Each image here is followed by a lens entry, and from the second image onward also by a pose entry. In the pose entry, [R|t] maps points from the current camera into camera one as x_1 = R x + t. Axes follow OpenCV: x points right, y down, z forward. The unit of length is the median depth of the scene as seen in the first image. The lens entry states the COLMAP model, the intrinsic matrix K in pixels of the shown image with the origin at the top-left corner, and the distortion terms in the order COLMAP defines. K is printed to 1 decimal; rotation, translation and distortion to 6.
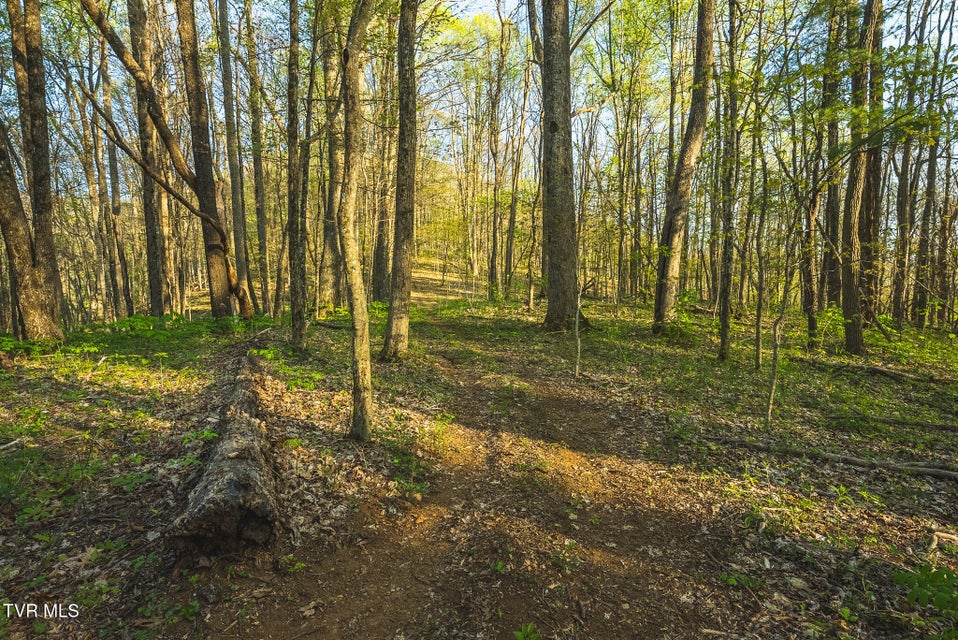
lens RADIAL K [[442.3, 0, 480.4], [0, 442.3, 317.3], [0, 0, 1]] dist [-0.000407, -0.000011]
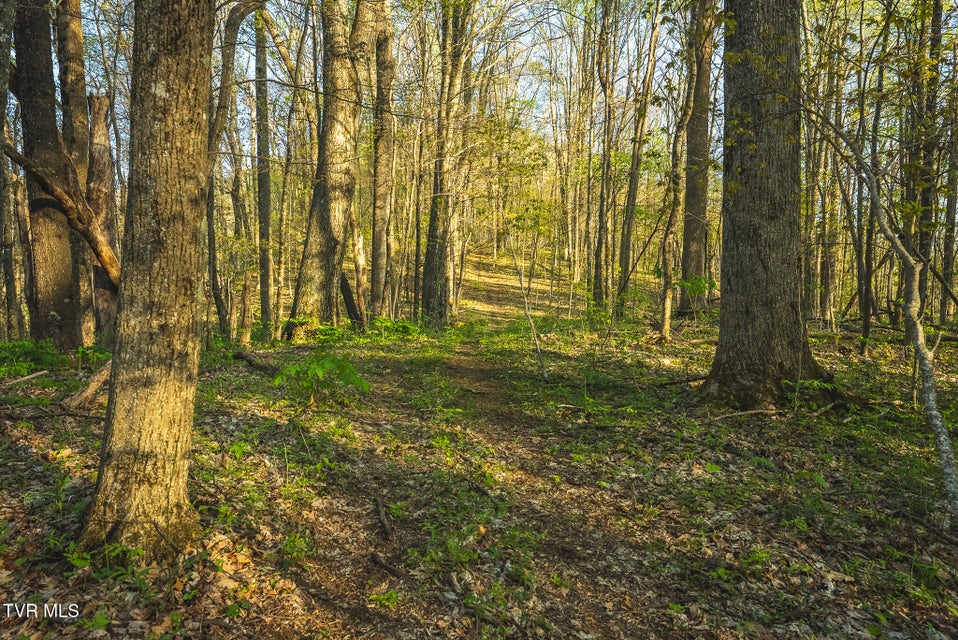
lens RADIAL K [[577.3, 0, 478.3], [0, 577.3, 326.8], [0, 0, 1]] dist [0.004356, 0.000262]
pose [[0.982812, 0.028849, -0.182339, 0.020979], [-0.032728, 0.999297, -0.018301, -0.011082], [0.181682, 0.023954, 0.983065, 0.268794]]
